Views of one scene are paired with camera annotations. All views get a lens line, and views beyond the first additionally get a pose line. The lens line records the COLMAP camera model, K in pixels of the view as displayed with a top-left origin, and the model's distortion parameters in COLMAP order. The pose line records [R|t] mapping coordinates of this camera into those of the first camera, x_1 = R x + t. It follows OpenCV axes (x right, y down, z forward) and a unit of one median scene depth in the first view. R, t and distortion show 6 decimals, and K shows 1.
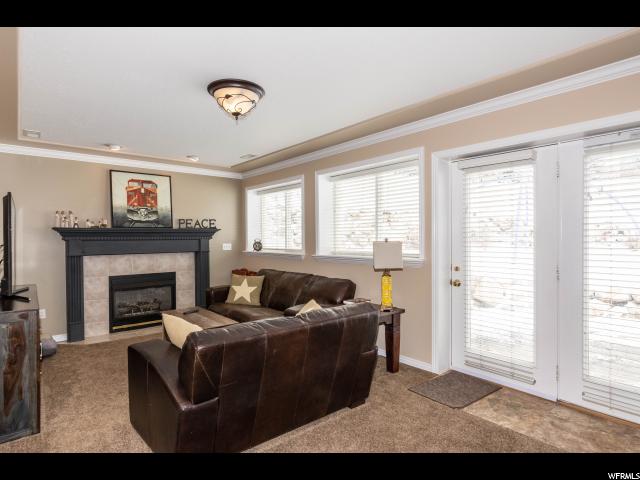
lens RADIAL K [[366.2, 0, 320.0], [0, 366.2, 240.0], [0, 0, 1]] dist [0.000155, -0.000183]
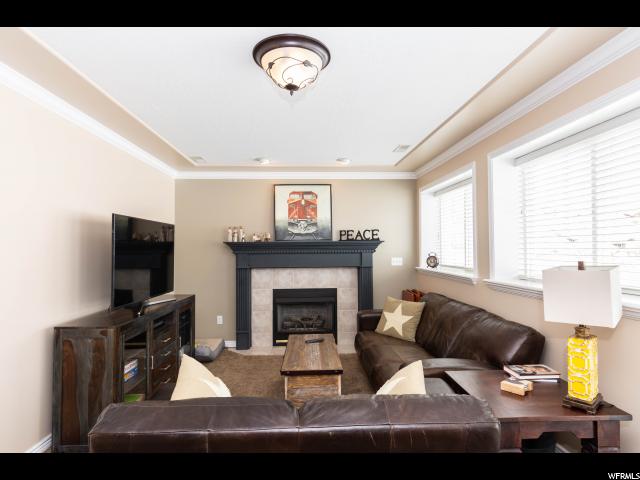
lens RADIAL K [[366.2, 0, 320.0], [0, 366.2, 240.0], [0, 0, 1]] dist [0.000155, -0.000183]
pose [[0.785774, -0.011966, -0.618398, 0.149981], [-0.001351, 0.999777, -0.021061, -0.015504], [0.618512, 0.017385, 0.785583, 0.276463]]
